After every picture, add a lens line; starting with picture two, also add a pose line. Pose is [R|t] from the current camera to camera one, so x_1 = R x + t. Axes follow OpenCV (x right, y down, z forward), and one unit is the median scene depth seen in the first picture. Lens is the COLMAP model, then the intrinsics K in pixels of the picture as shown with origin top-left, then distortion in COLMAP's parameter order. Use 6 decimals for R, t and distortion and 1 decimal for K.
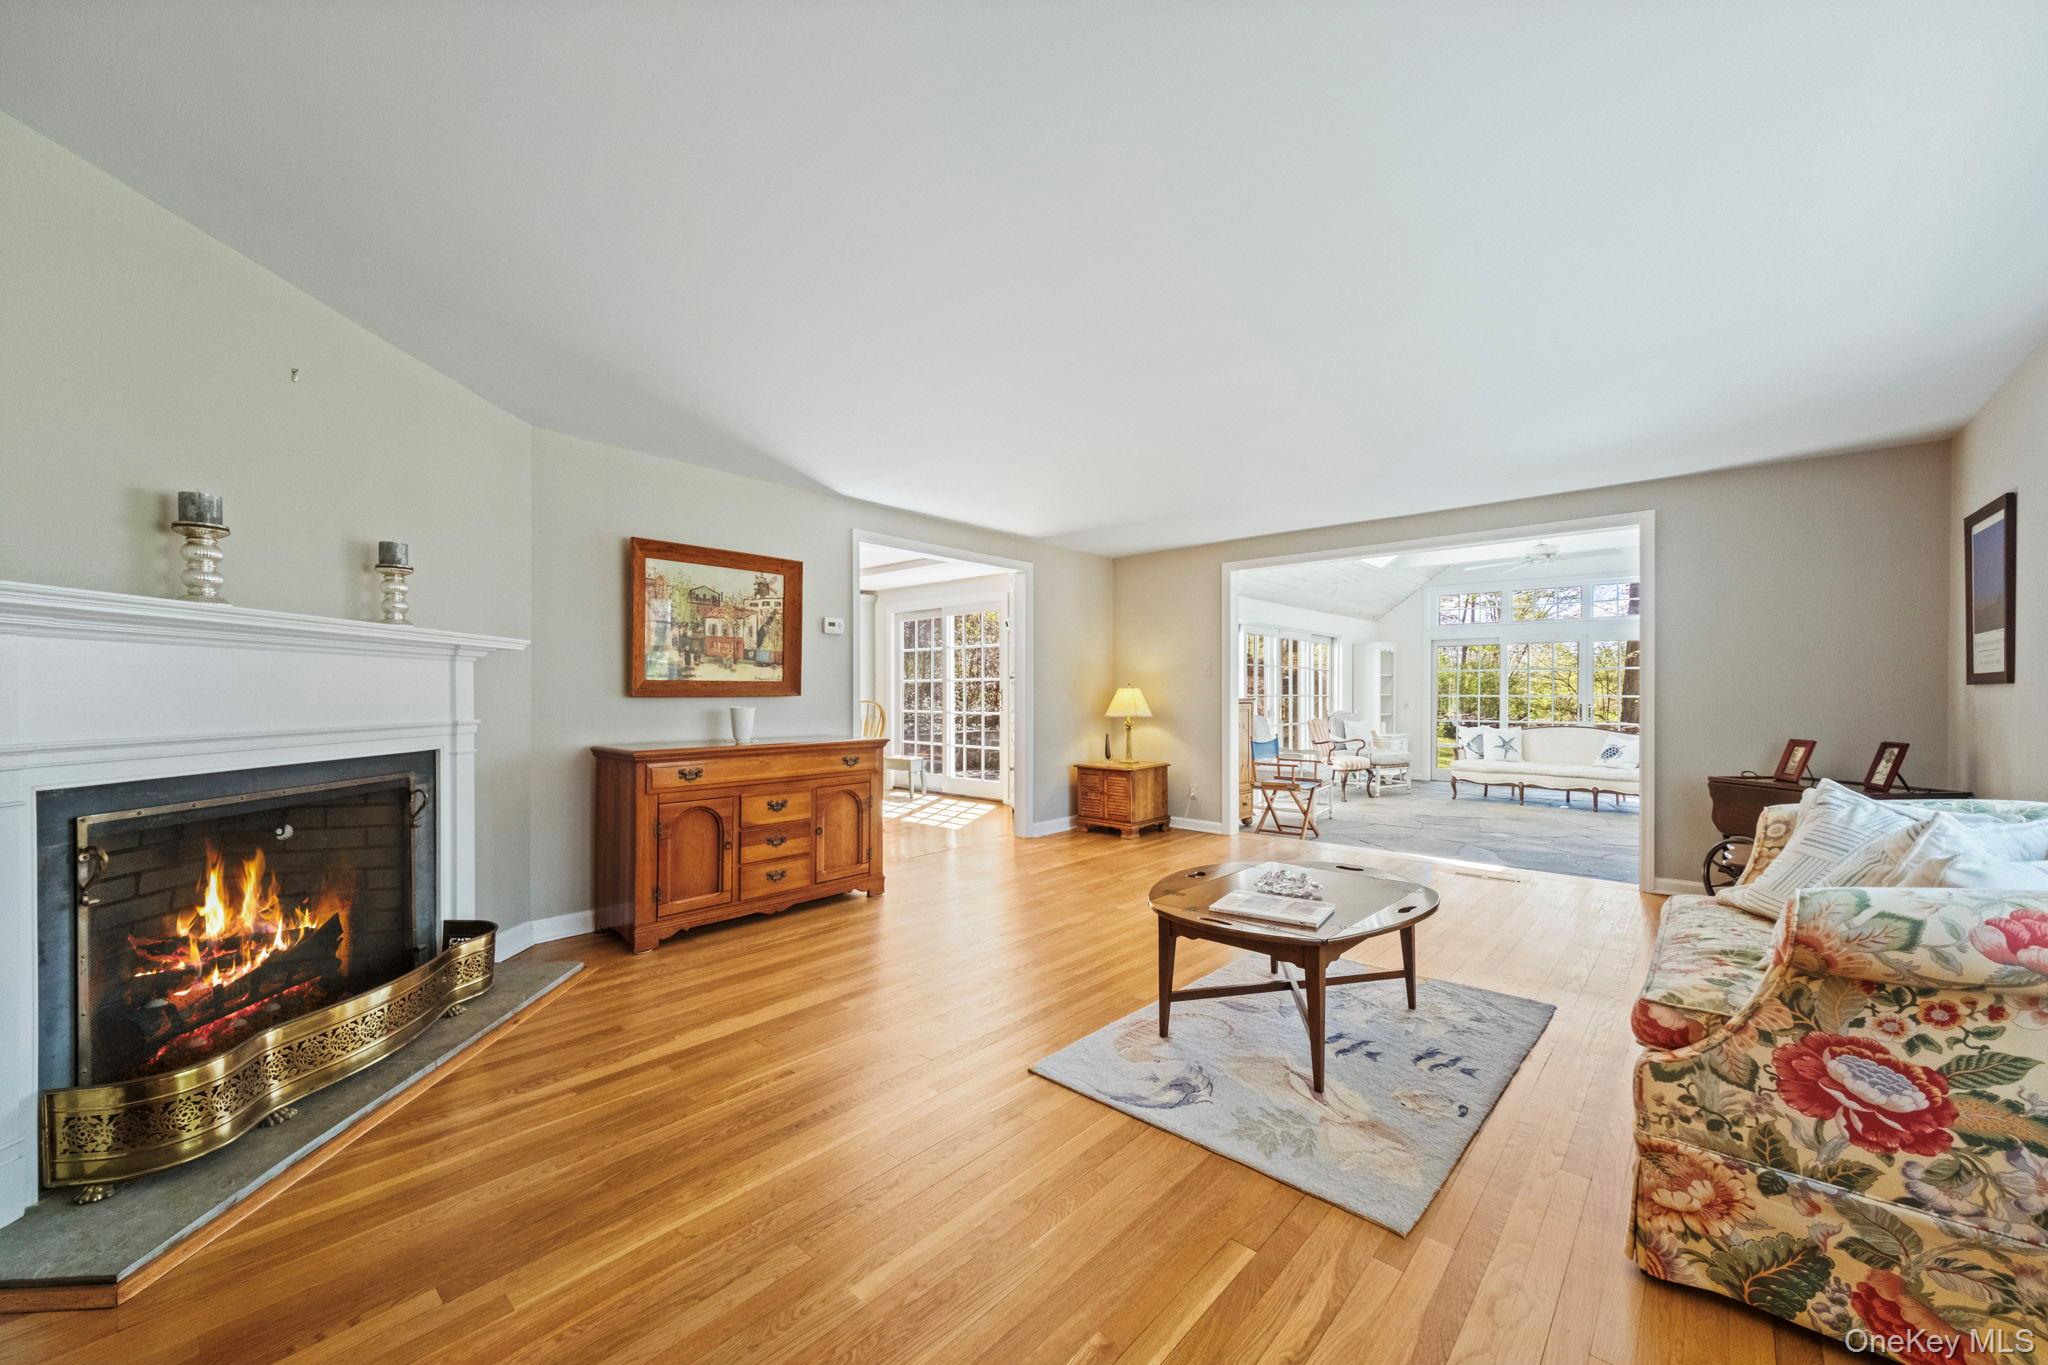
lens RADIAL K [[794.7, 0, 1018.3], [0, 794.7, 695.9], [0, 0, 1]] dist [0.003994, 0.000229]
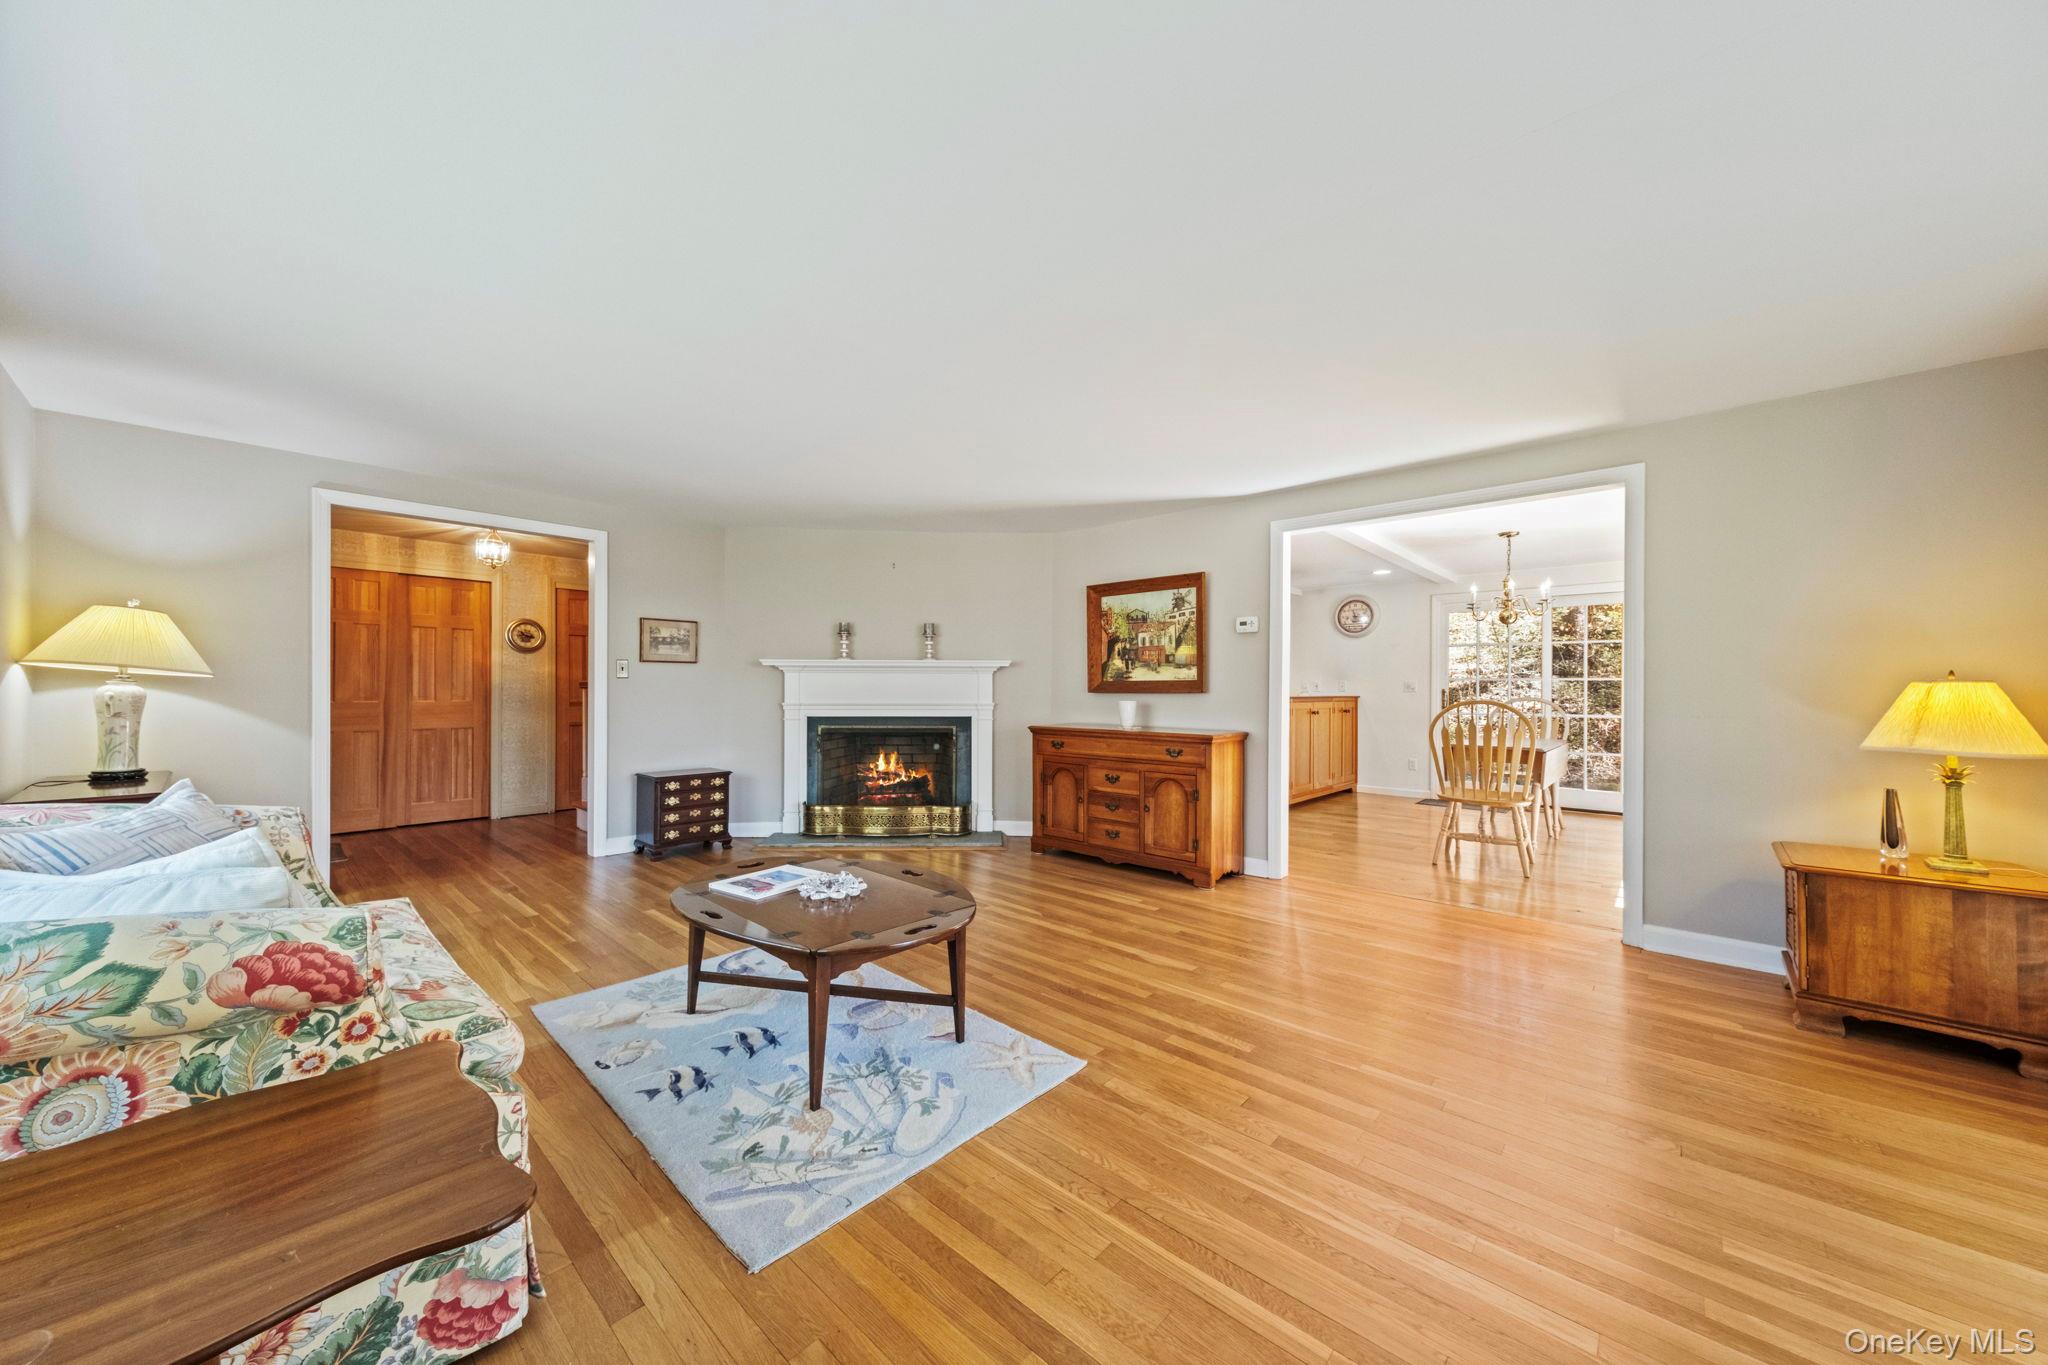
lens RADIAL K [[718.4, 0, 1015.5], [0, 718.4, 689.0], [0, 0, 1]] dist [0.001758, 0.000072]
pose [[-0.014311, 0.000874, -0.999897, 0.816498], [-0.007273, 0.999973, 0.000979, -0.005156], [0.999871, 0.007287, -0.014304, 0.833915]]
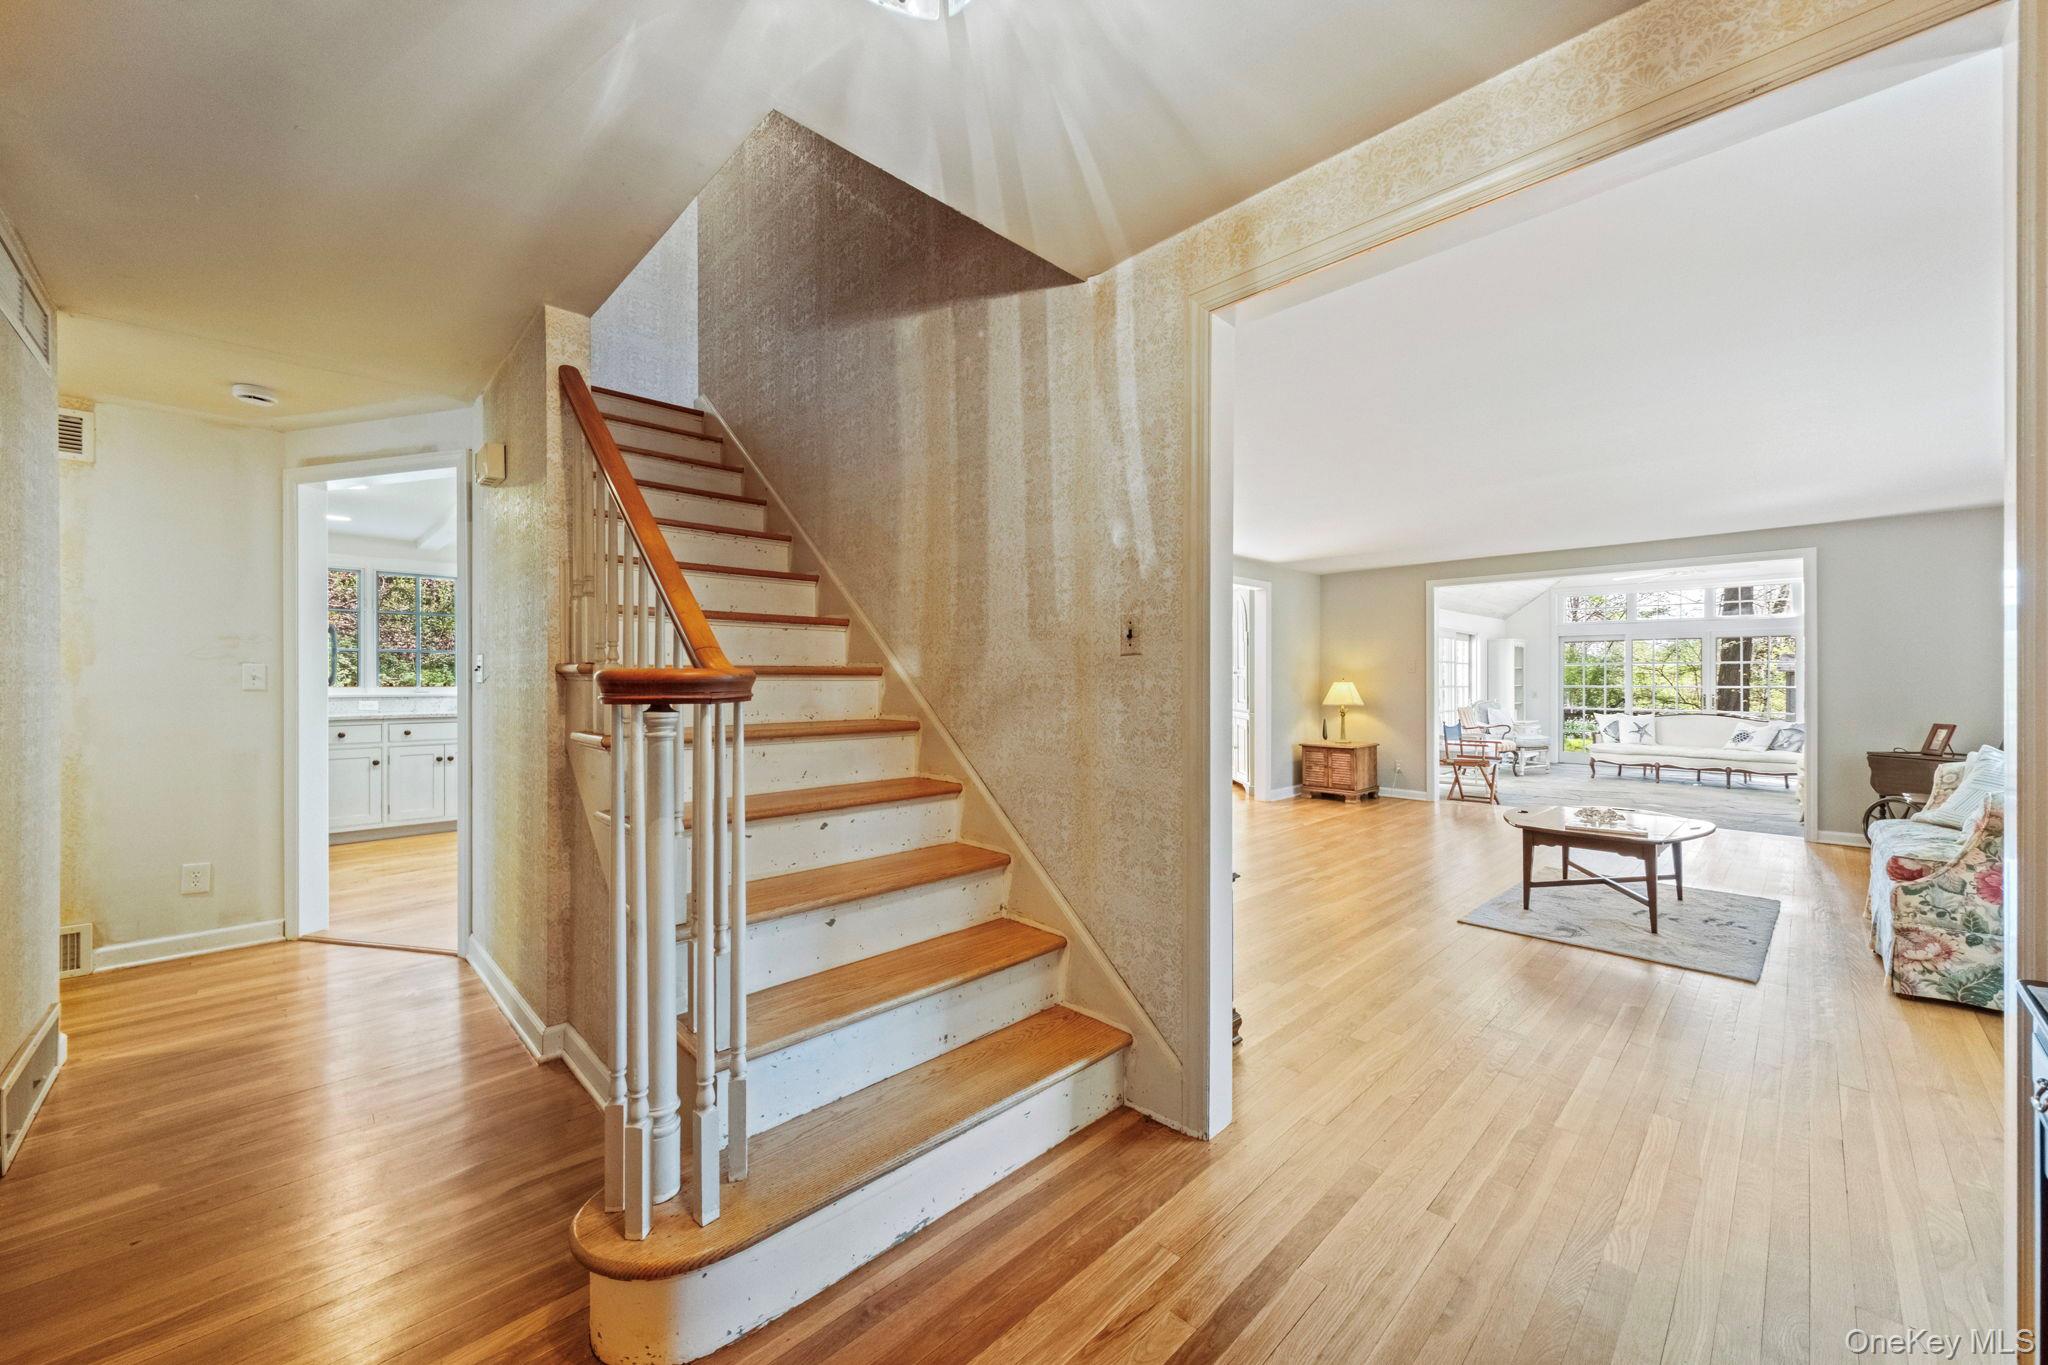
lens RADIAL K [[777.7, 0, 1024.0], [0, 777.7, 682.5], [0, 0, 1]] dist [0.002083, -0.000010]
pose [[0.997959, -0.000432, -0.063849, -0.457270], [0.000319, 0.999998, -0.001782, -0.011389], [0.063849, 0.001758, 0.997958, -0.386240]]
